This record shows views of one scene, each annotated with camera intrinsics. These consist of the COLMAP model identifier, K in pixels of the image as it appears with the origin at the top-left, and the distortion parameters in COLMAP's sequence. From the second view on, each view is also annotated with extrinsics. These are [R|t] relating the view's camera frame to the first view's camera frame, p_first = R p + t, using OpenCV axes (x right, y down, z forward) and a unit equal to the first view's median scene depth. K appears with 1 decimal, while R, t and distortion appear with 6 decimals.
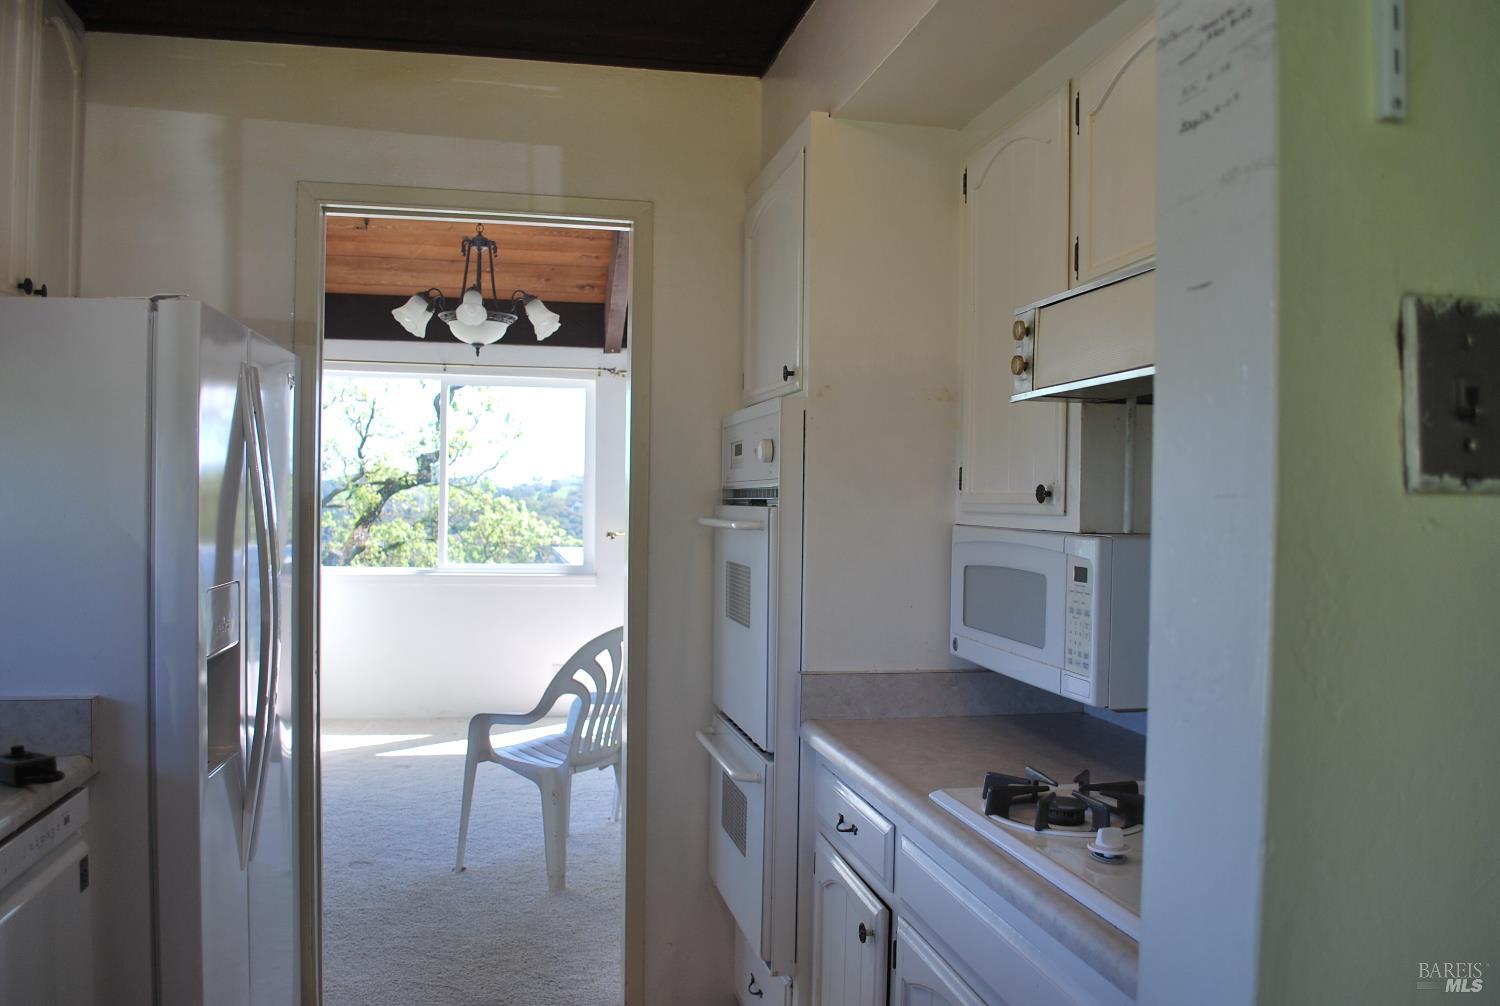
lens RADIAL K [[1194.6, 0, 749.9], [0, 1194.6, 502.7], [0, 0, 1]] dist [-0.082173, -0.002927]
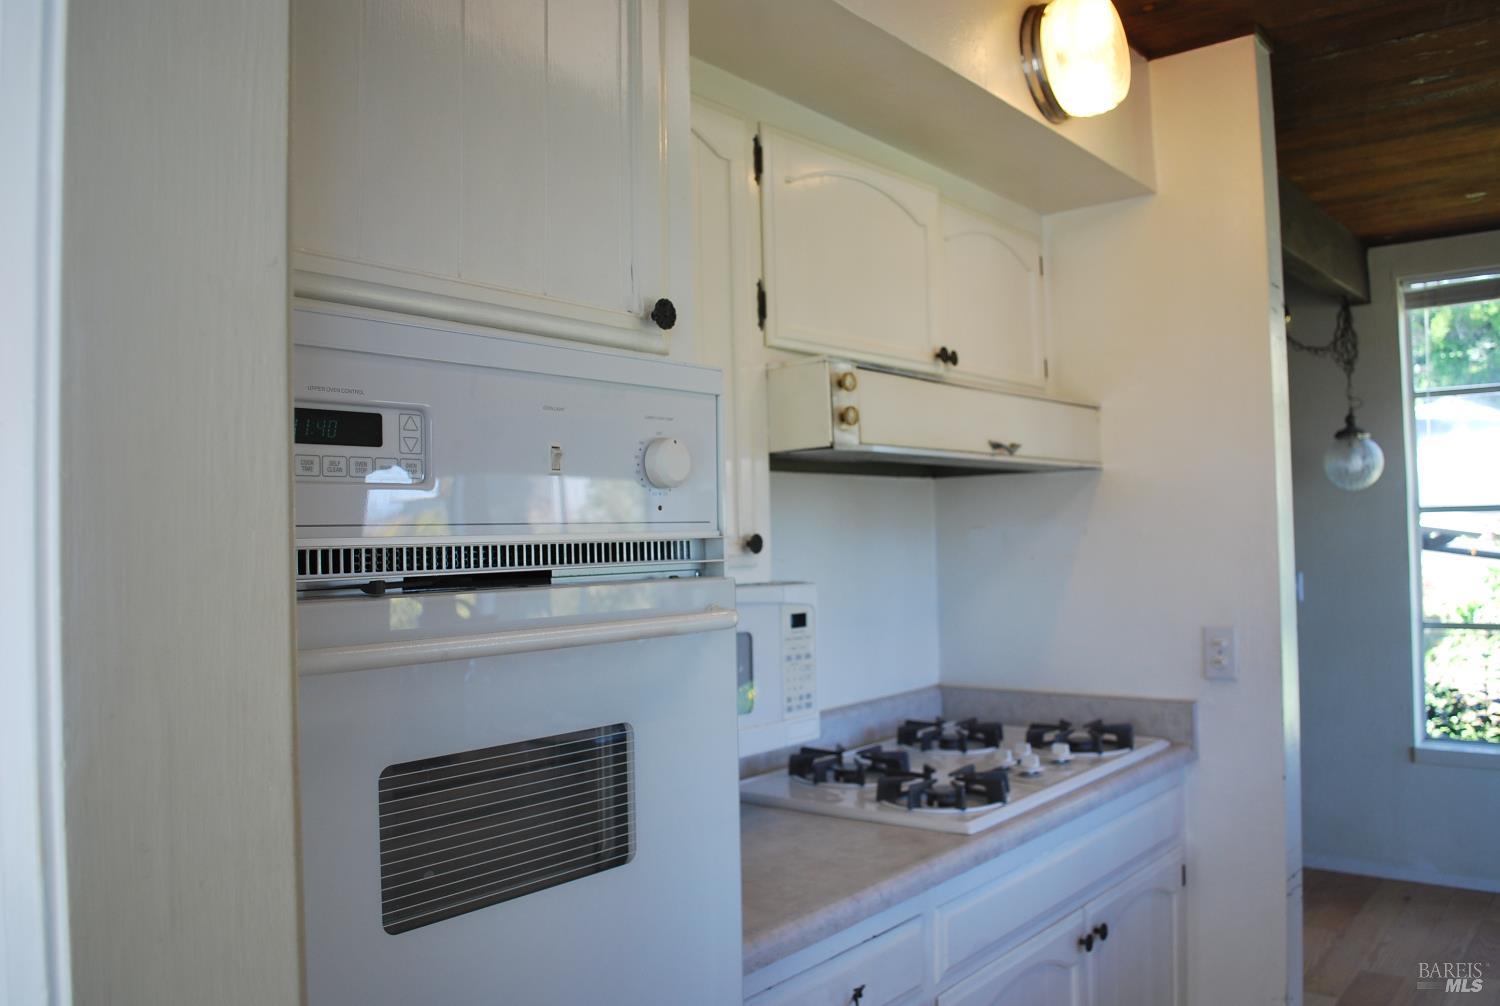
lens RADIAL K [[1194.6, 0, 750.0], [0, 1194.6, 502.5], [0, 0, 1]] dist [-0.082173, -0.002927]
pose [[-0.628827, 0.023297, 0.777196, -0.507344], [0.016498, 0.999726, -0.016619, -0.026096], [-0.777370, 0.002371, -0.629039, 1.688615]]
